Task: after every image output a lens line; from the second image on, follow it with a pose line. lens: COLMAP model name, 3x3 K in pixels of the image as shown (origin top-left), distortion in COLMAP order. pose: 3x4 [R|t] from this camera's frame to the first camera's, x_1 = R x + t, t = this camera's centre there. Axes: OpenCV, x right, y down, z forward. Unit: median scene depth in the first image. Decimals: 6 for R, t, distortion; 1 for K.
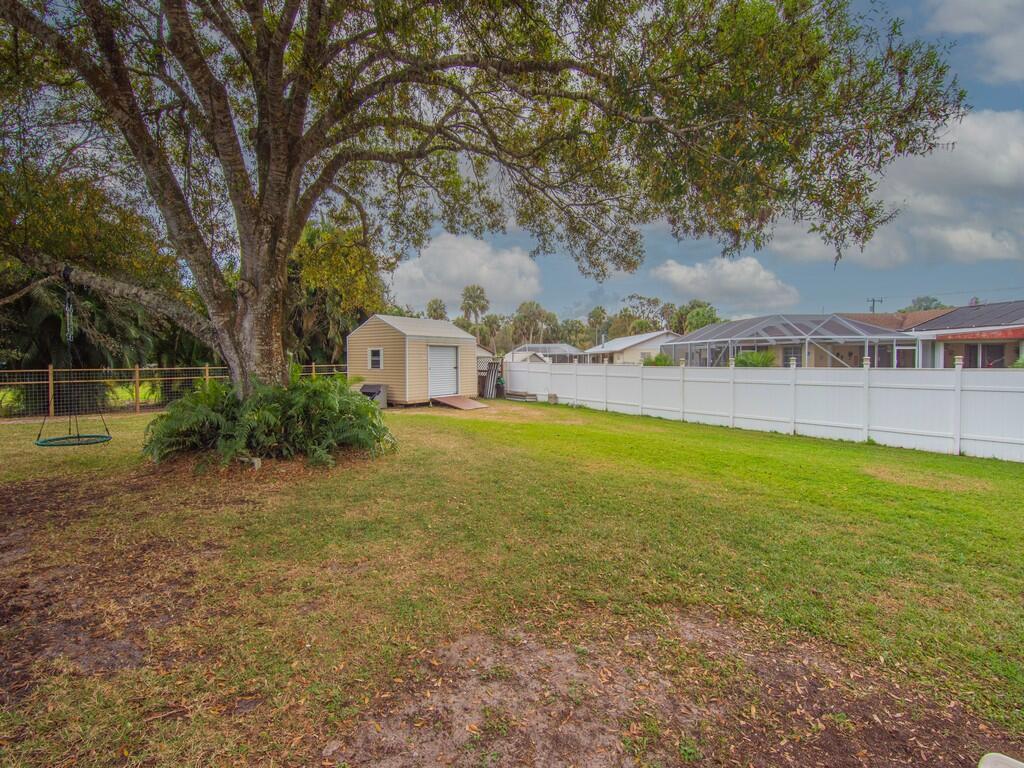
lens RADIAL K [[500.7, 0, 505.0], [0, 500.7, 385.1], [0, 0, 1]] dist [-0.002161, 0.000545]
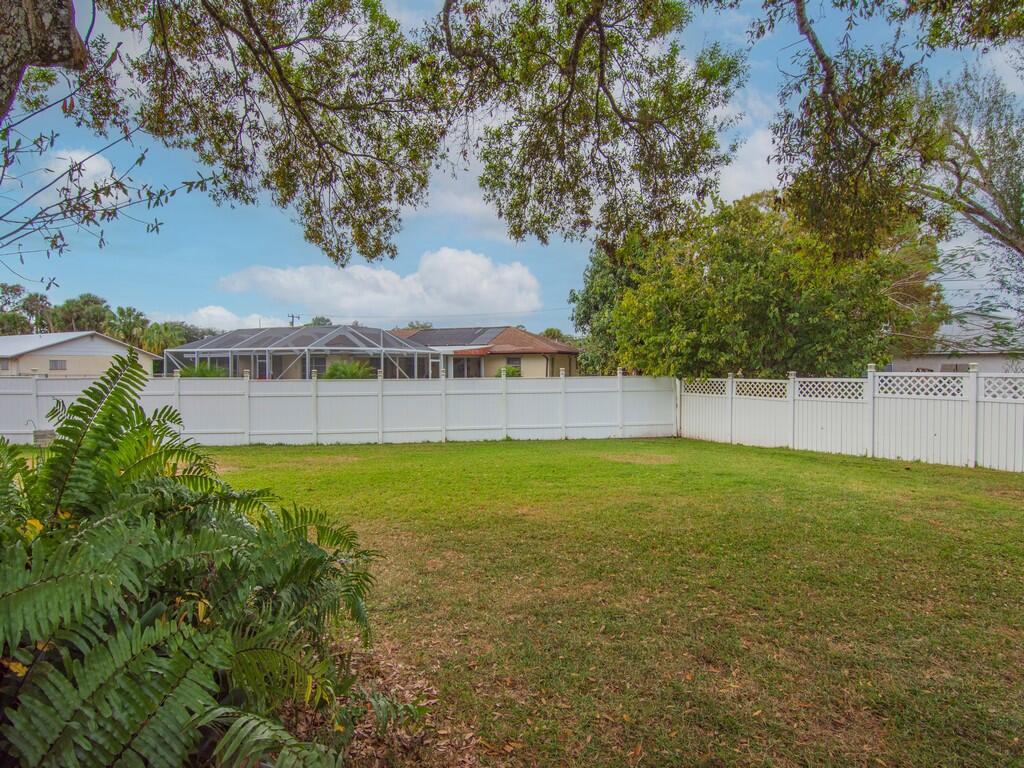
lens RADIAL K [[500.7, 0, 509.3], [0, 500.7, 386.6], [0, 0, 1]] dist [-0.002161, 0.000545]
pose [[0.429080, -0.033161, 0.902657, -0.206678], [0.047030, 0.998791, 0.014337, -0.017107], [-0.902041, 0.036300, 0.430121, 0.274526]]
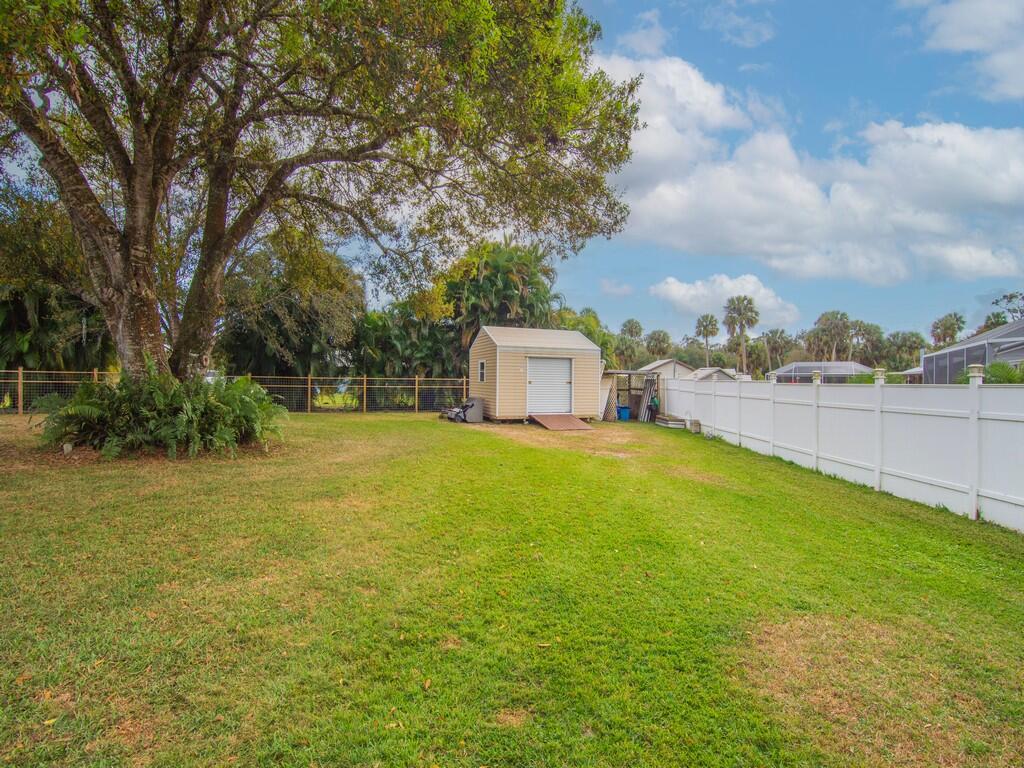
lens RADIAL K [[500.7, 0, 506.2], [0, 500.7, 384.9], [0, 0, 1]] dist [-0.002161, 0.000545]
pose [[0.824527, 0.020958, -0.565435, 0.307719], [-0.046498, 0.998444, -0.030797, 0.001569], [0.563909, 0.051684, 0.824218, 0.209564]]
